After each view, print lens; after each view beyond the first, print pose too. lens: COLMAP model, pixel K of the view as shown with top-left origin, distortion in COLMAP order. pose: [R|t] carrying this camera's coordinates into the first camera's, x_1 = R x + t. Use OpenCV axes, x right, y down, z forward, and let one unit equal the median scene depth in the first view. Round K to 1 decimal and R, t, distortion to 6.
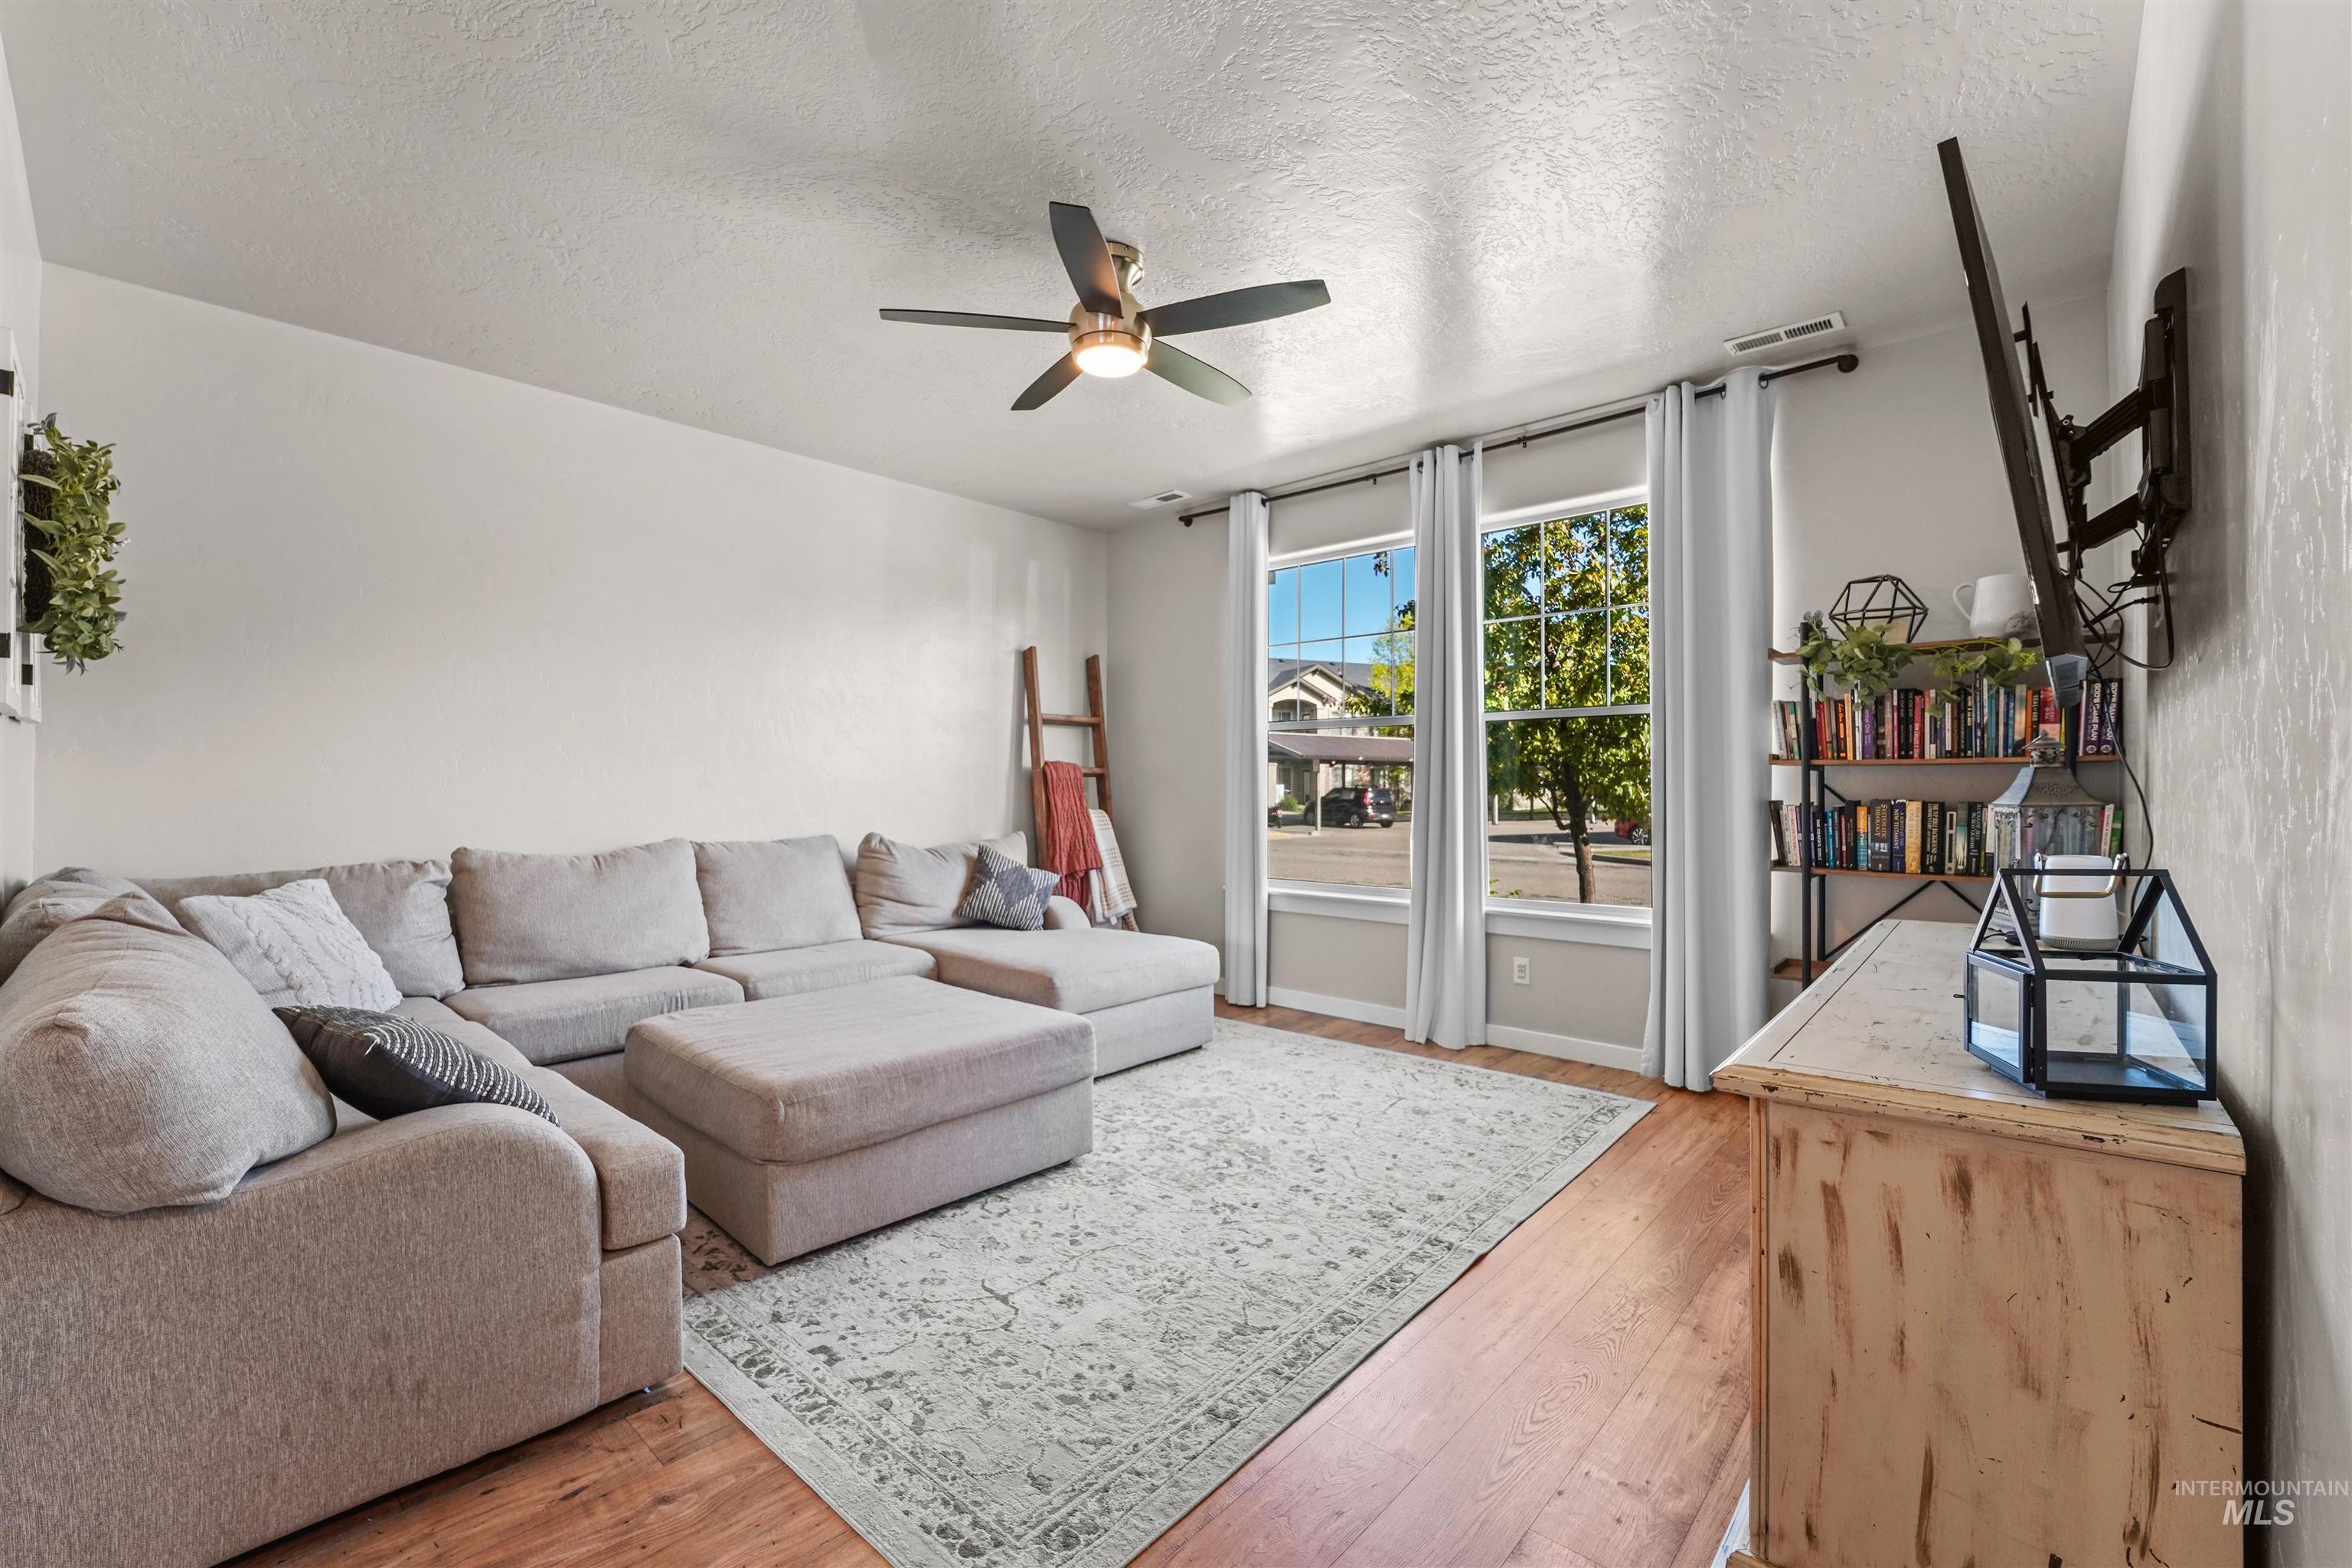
lens RADIAL K [[976.3, 0, 1177.3], [0, 976.3, 783.1], [0, 0, 1]] dist [-0.022507, 0.000394]
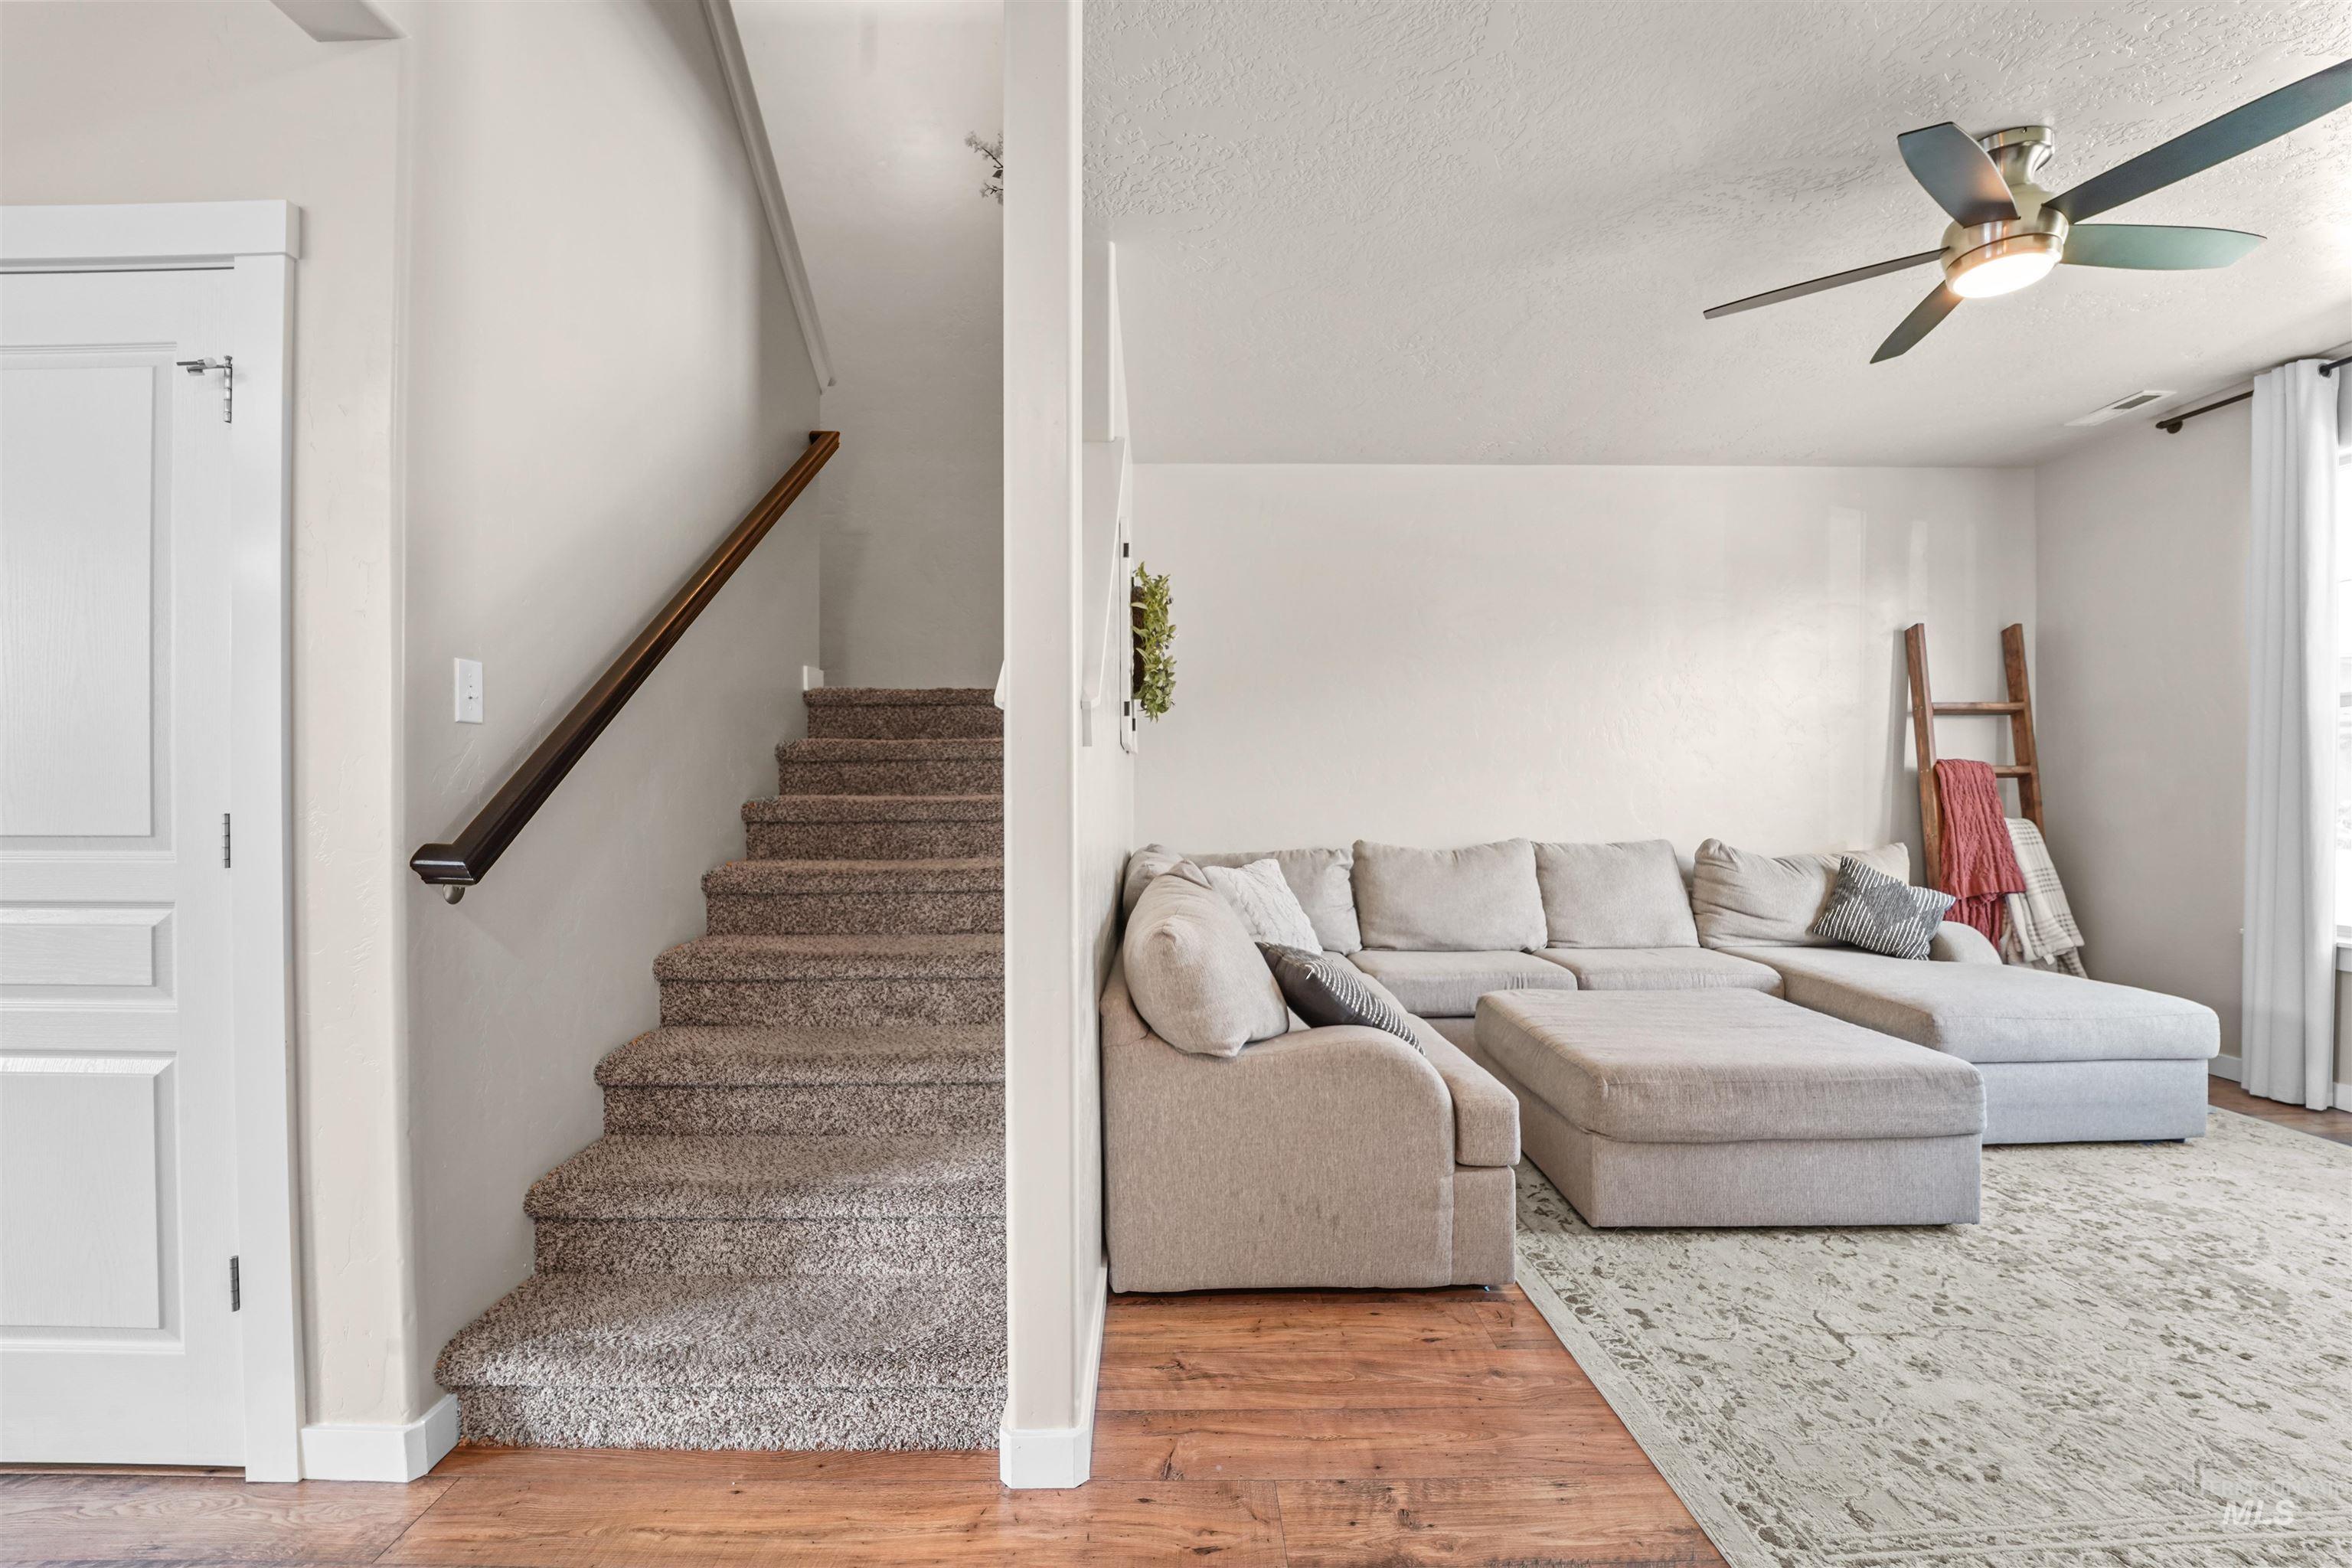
lens RADIAL K [[976.3, 0, 1166.7], [0, 976.3, 801.5], [0, 0, 1]] dist [-0.022507, 0.000394]
pose [[0.675719, 0.003397, -0.737151, 0.049894], [0.006833, 0.999918, 0.010872, -0.000129], [0.737128, -0.012383, 0.675640, -0.078197]]
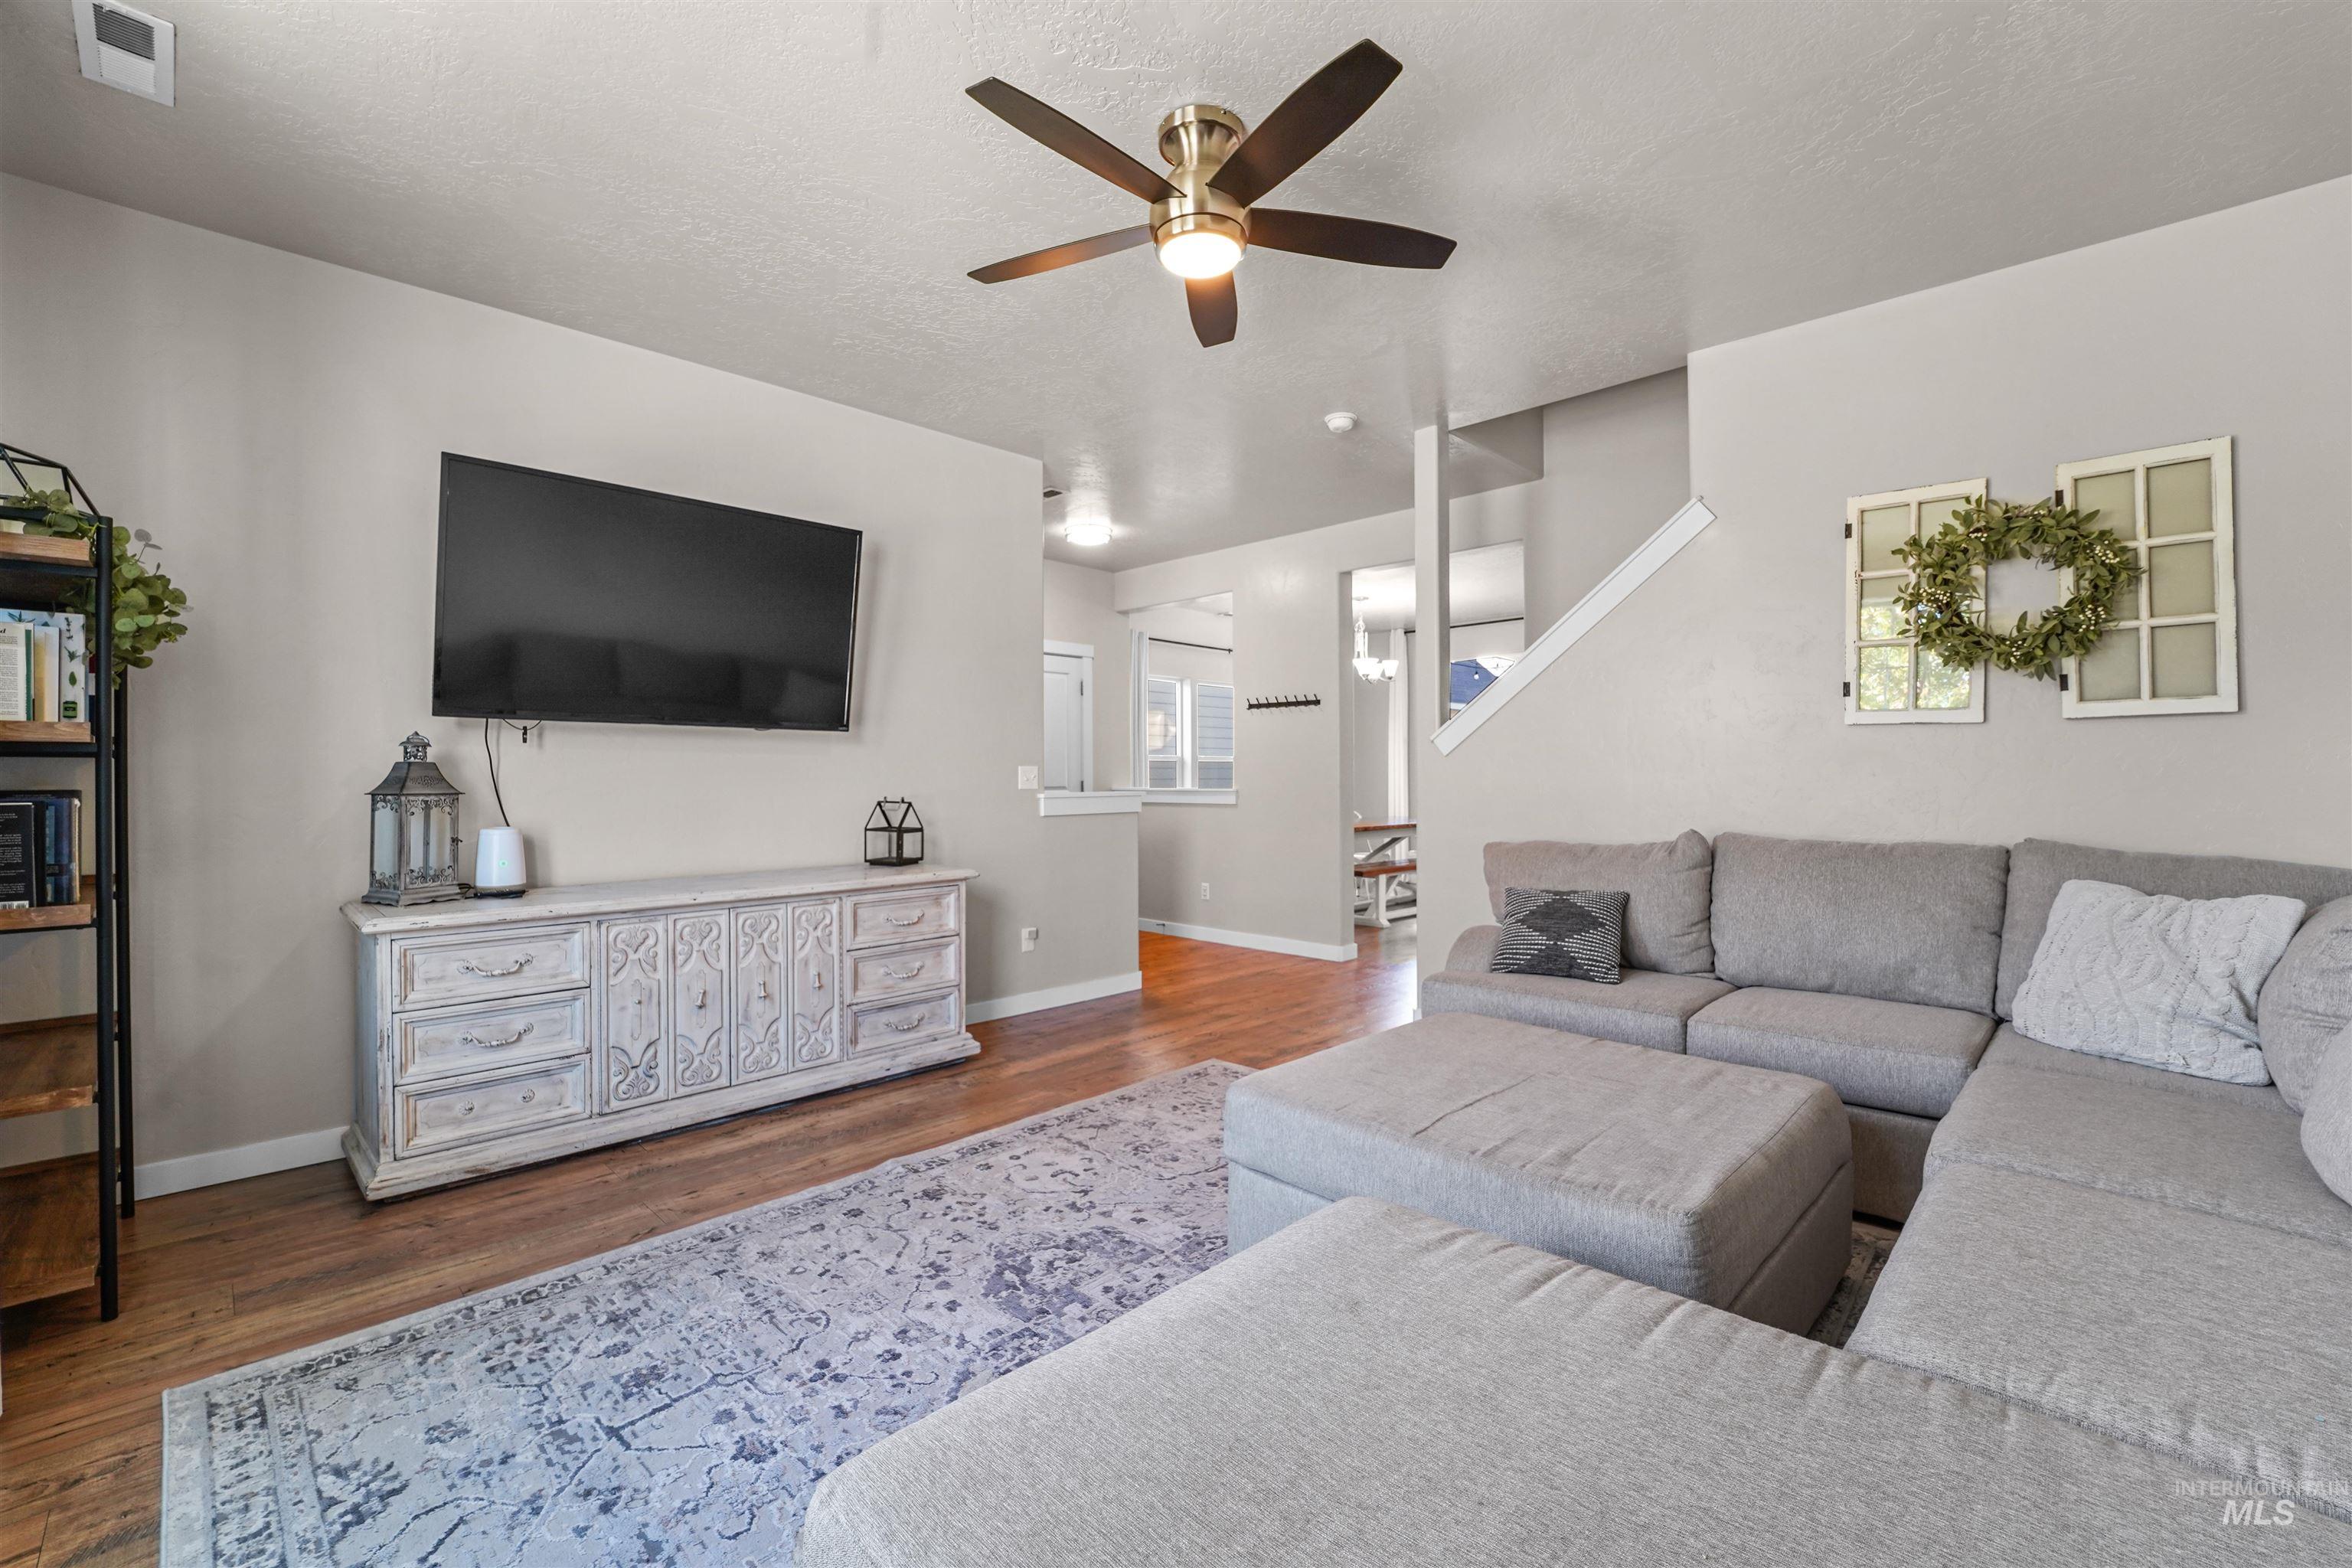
lens RADIAL K [[976.3, 0, 1174.4], [0, 976.3, 776.7], [0, 0, 1]] dist [-0.022507, 0.000394]
pose [[-0.999274, 0.004215, 0.037870, -0.079693], [0.004039, 0.999981, -0.004698, 0.008628], [-0.037889, -0.004542, -0.999272, 1.864171]]
